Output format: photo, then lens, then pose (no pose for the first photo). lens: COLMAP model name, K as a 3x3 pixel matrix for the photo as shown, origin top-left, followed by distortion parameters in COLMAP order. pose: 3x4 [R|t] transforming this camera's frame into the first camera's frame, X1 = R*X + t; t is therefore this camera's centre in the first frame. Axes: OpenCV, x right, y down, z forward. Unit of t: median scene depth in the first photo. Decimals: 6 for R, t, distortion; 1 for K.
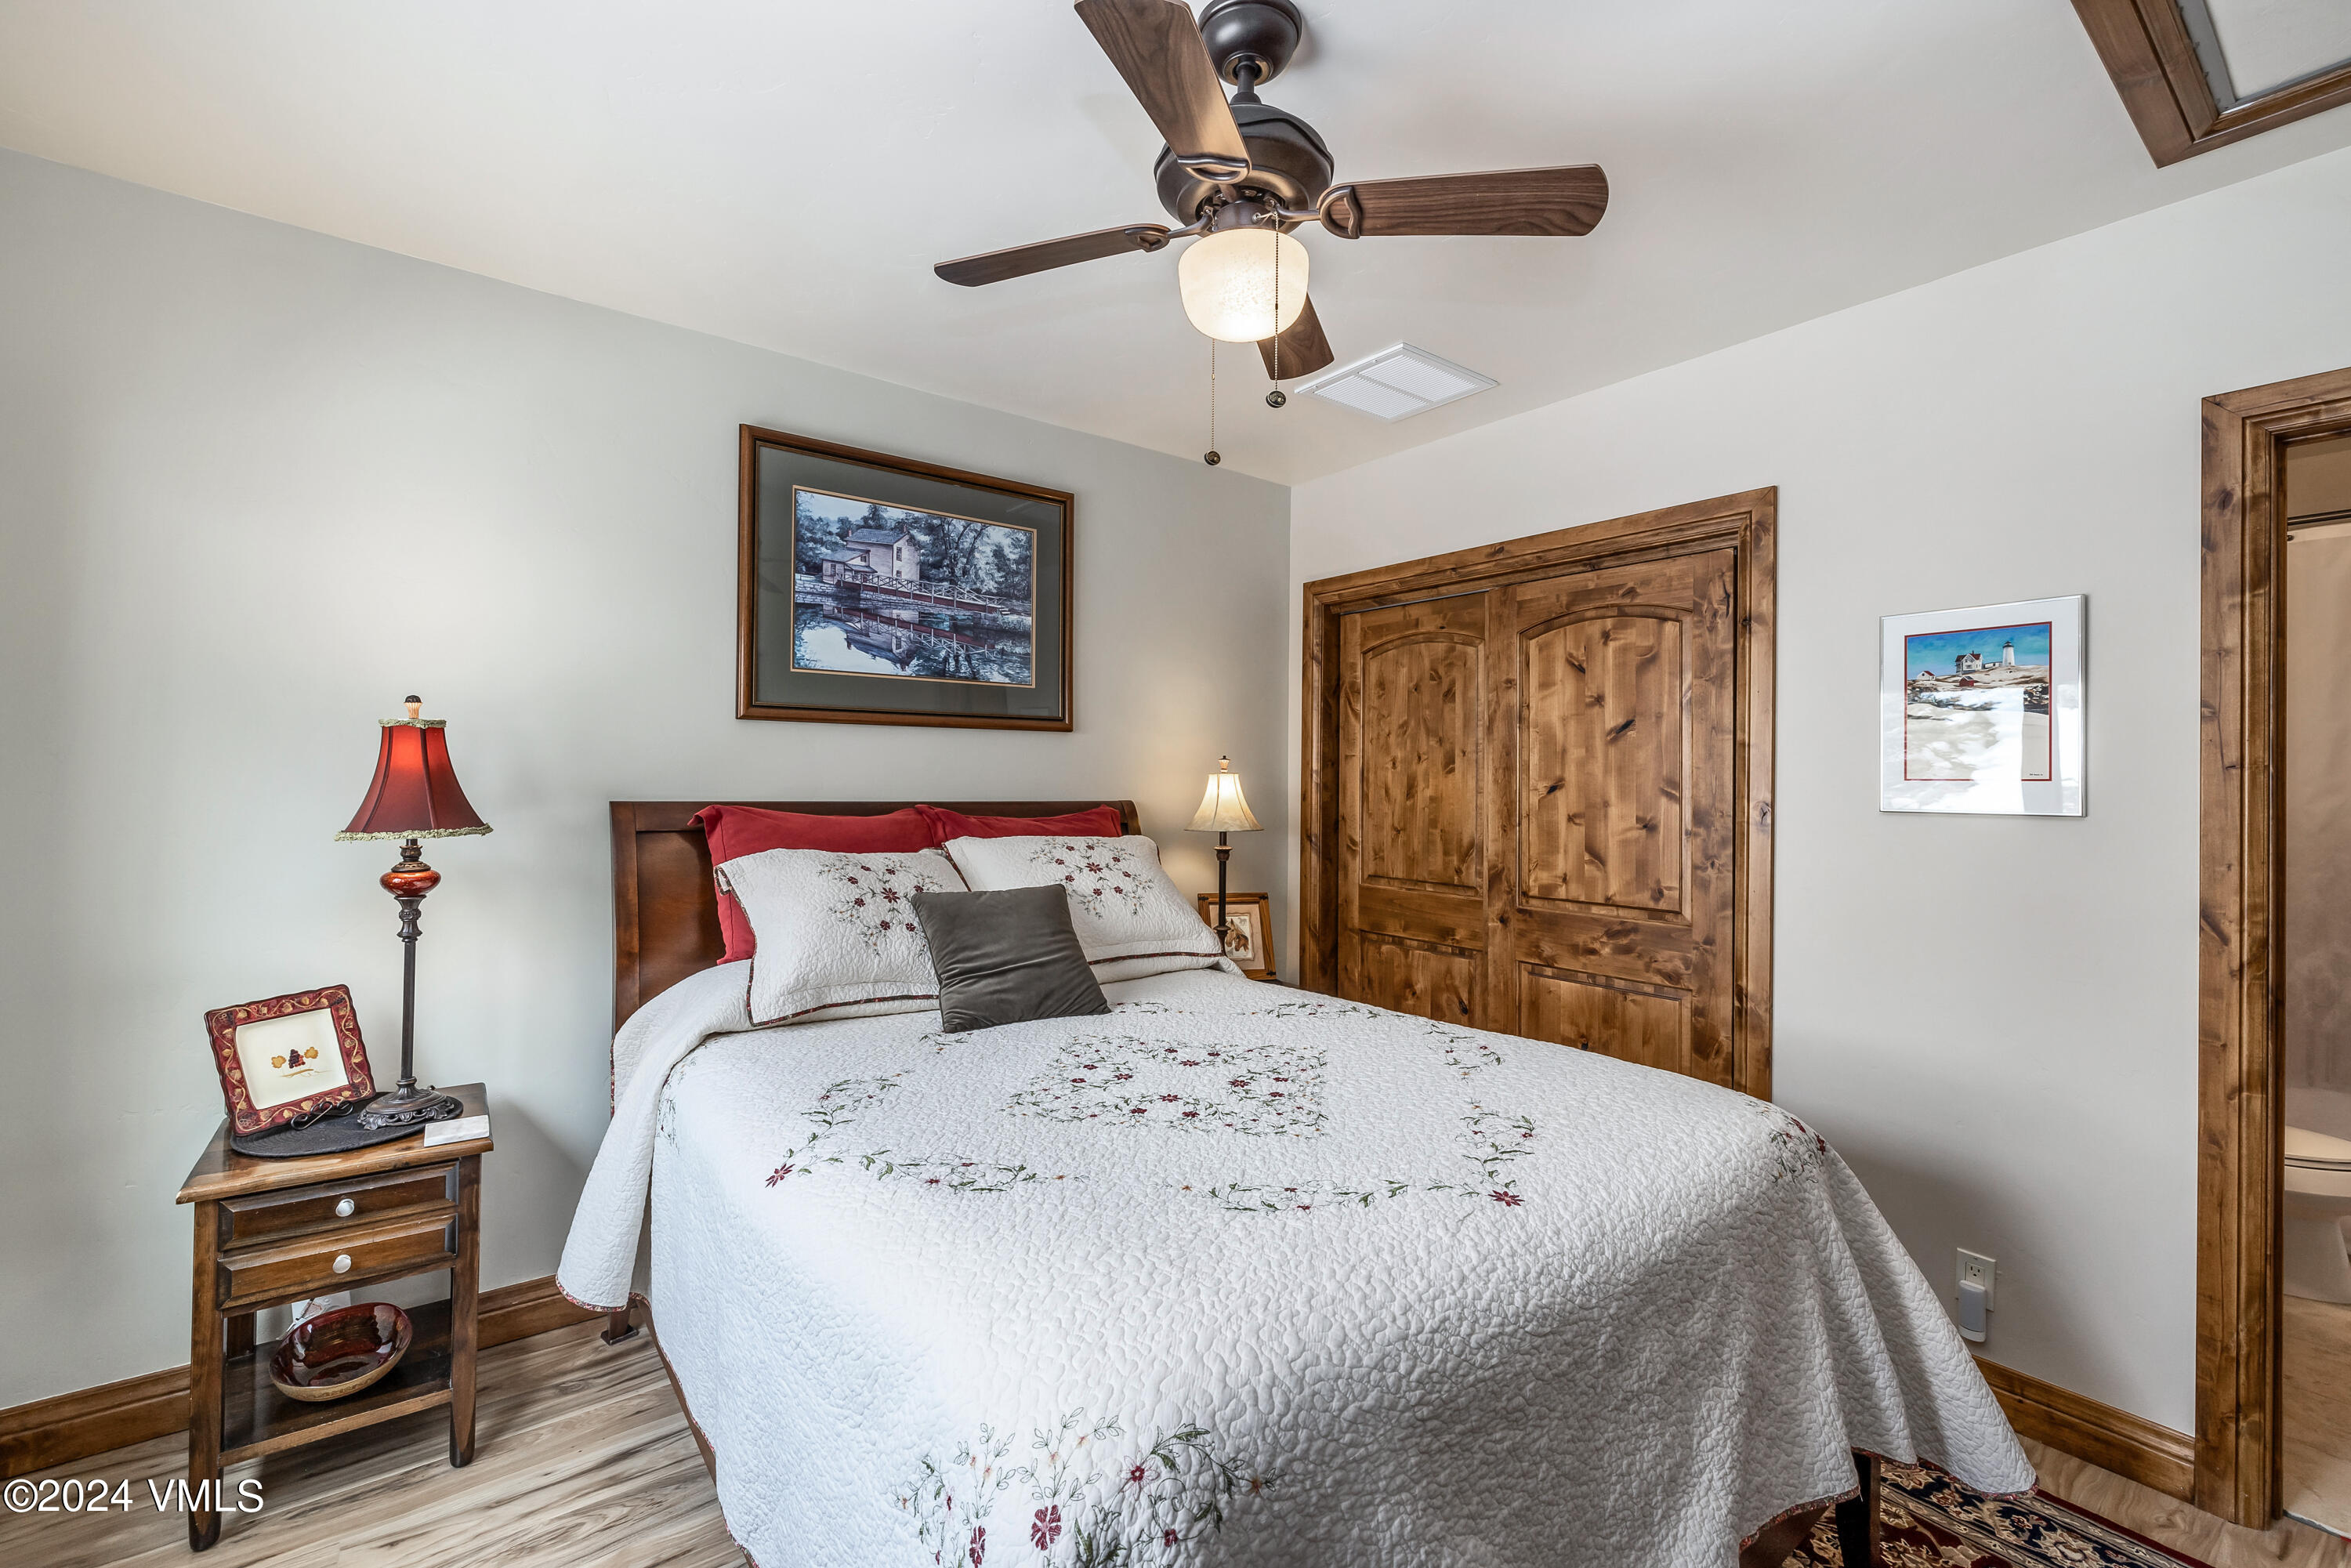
lens RADIAL K [[990.7, 0, 1175.5], [0, 990.7, 761.9], [0, 0, 1]] dist [-0.001506, -0.000071]
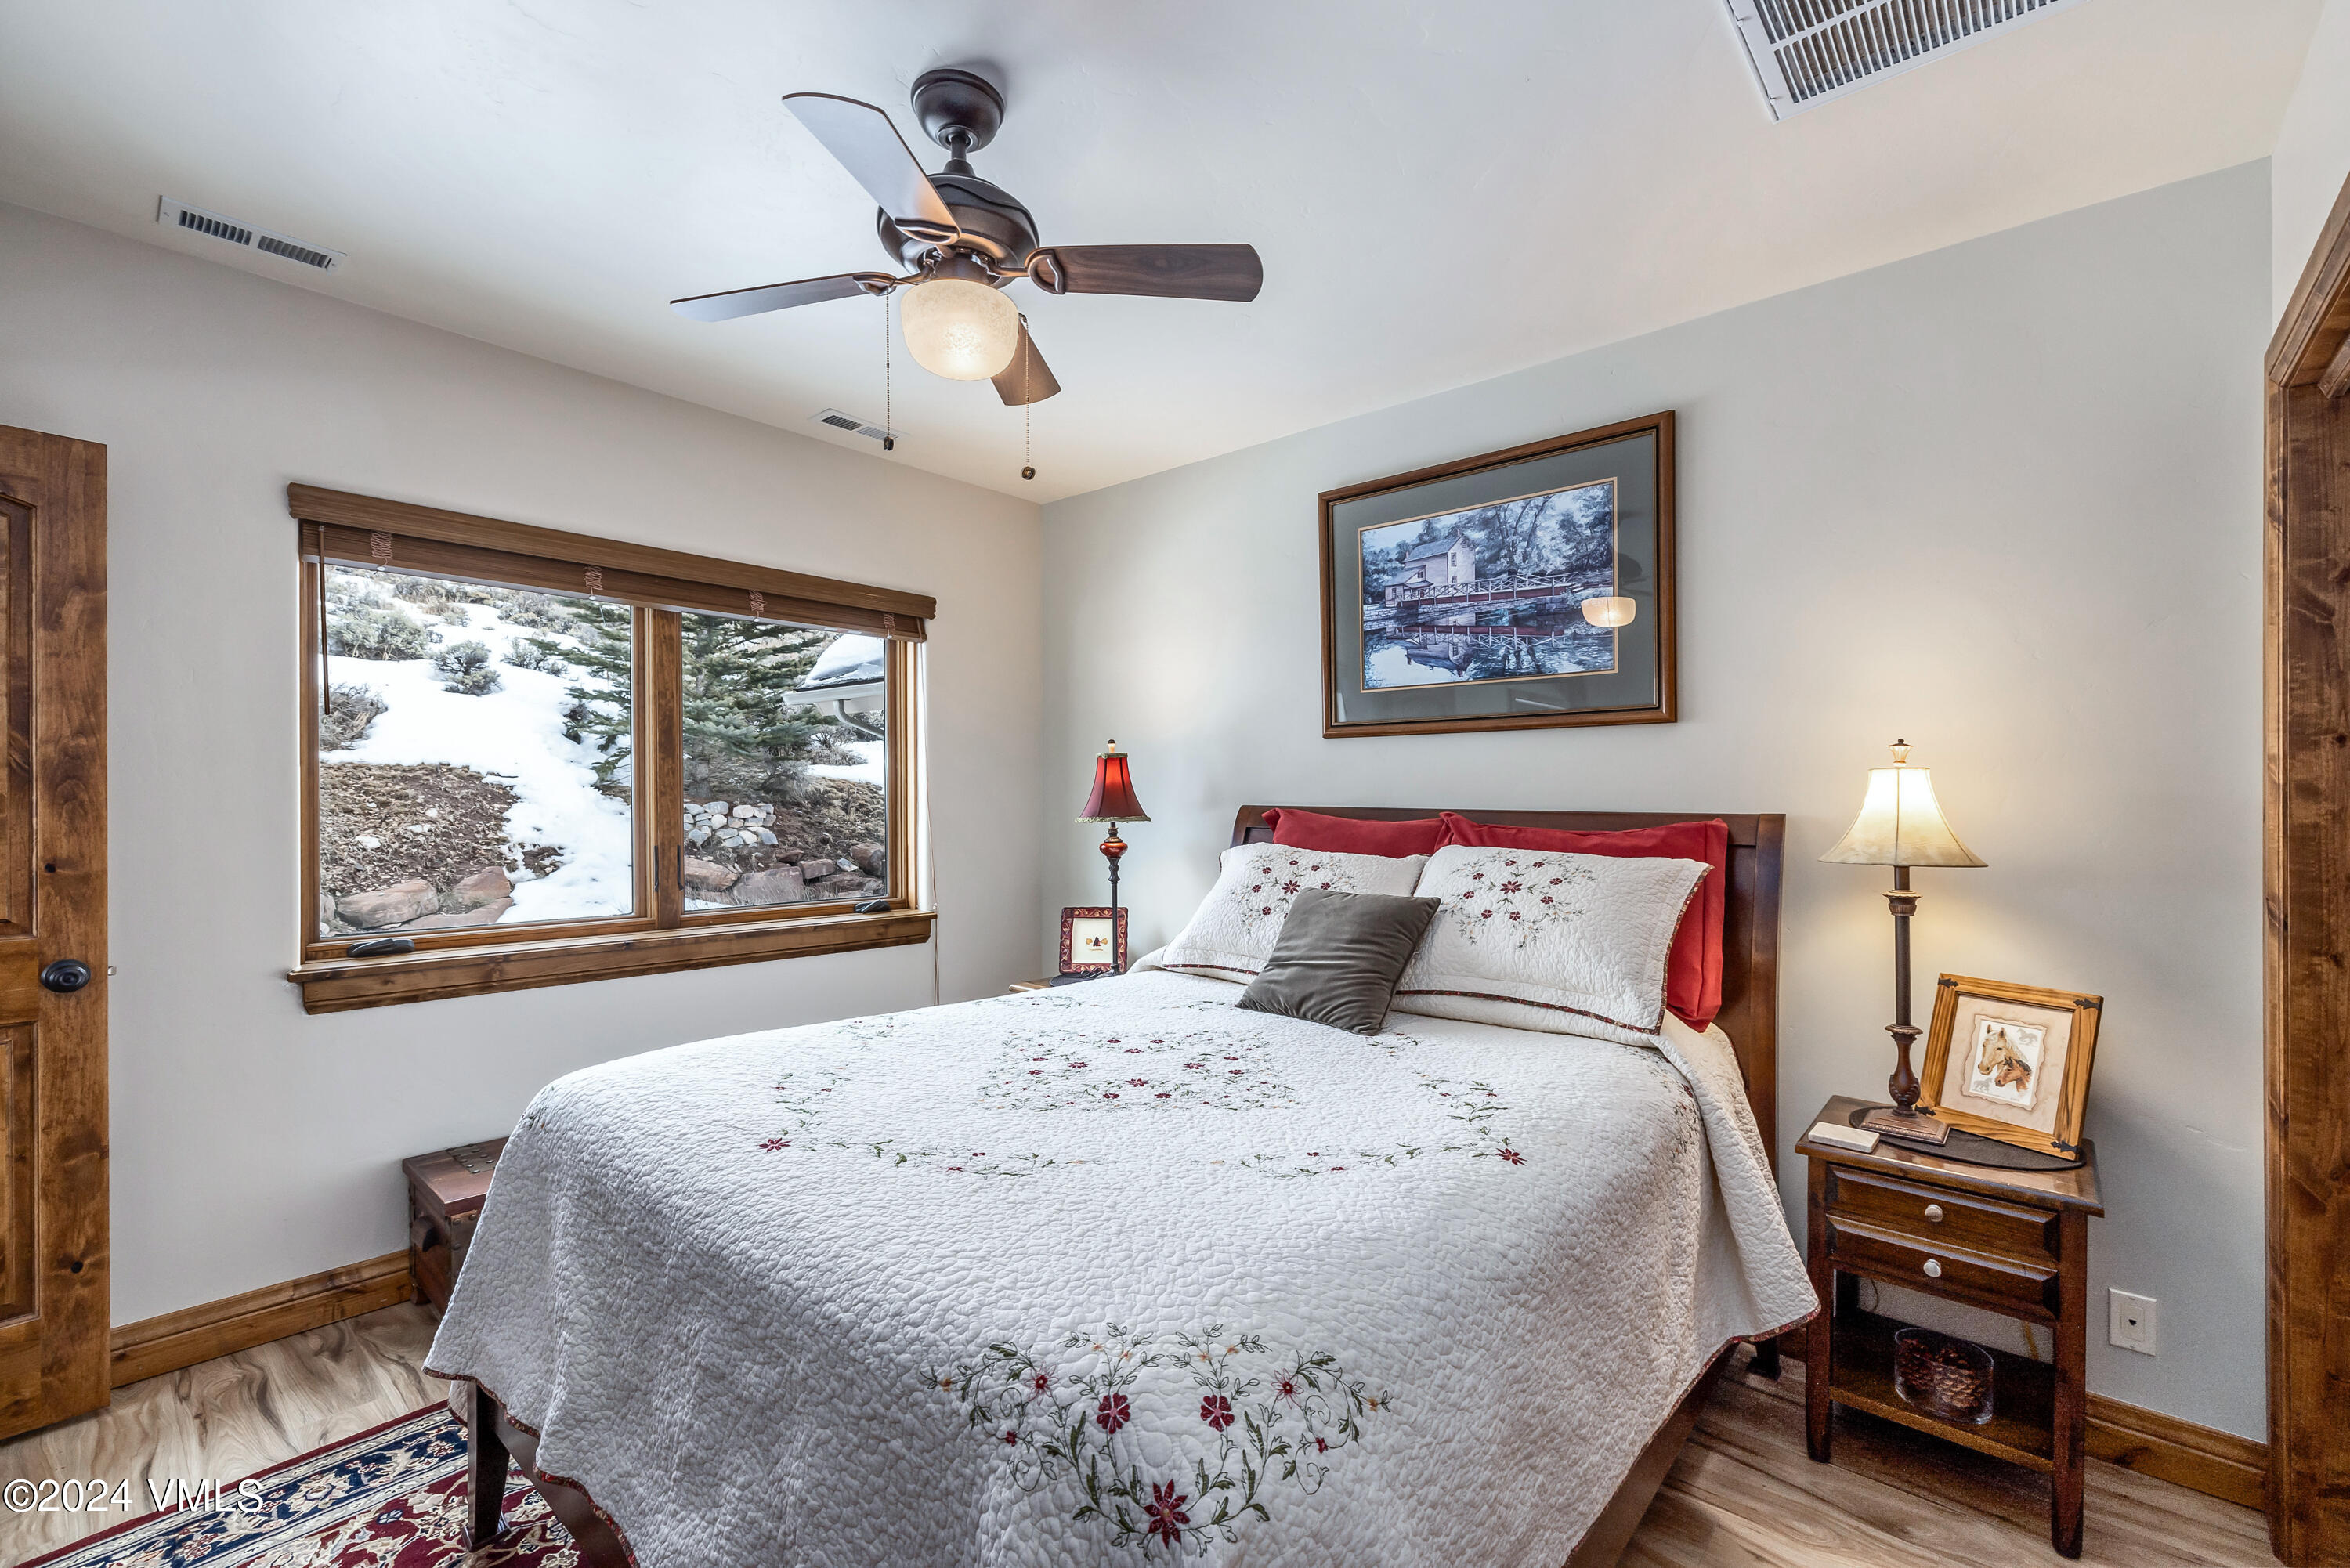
lens RADIAL K [[997.4, 0, 1172.8], [0, 997.4, 796.1], [0, 0, 1]] dist [-0.000235, -0.000020]
pose [[0.188776, -0.013447, -0.981928, 0.664223], [0.010137, 0.999880, -0.011744, 0.036592], [0.981968, -0.007737, 0.188889, 0.549471]]
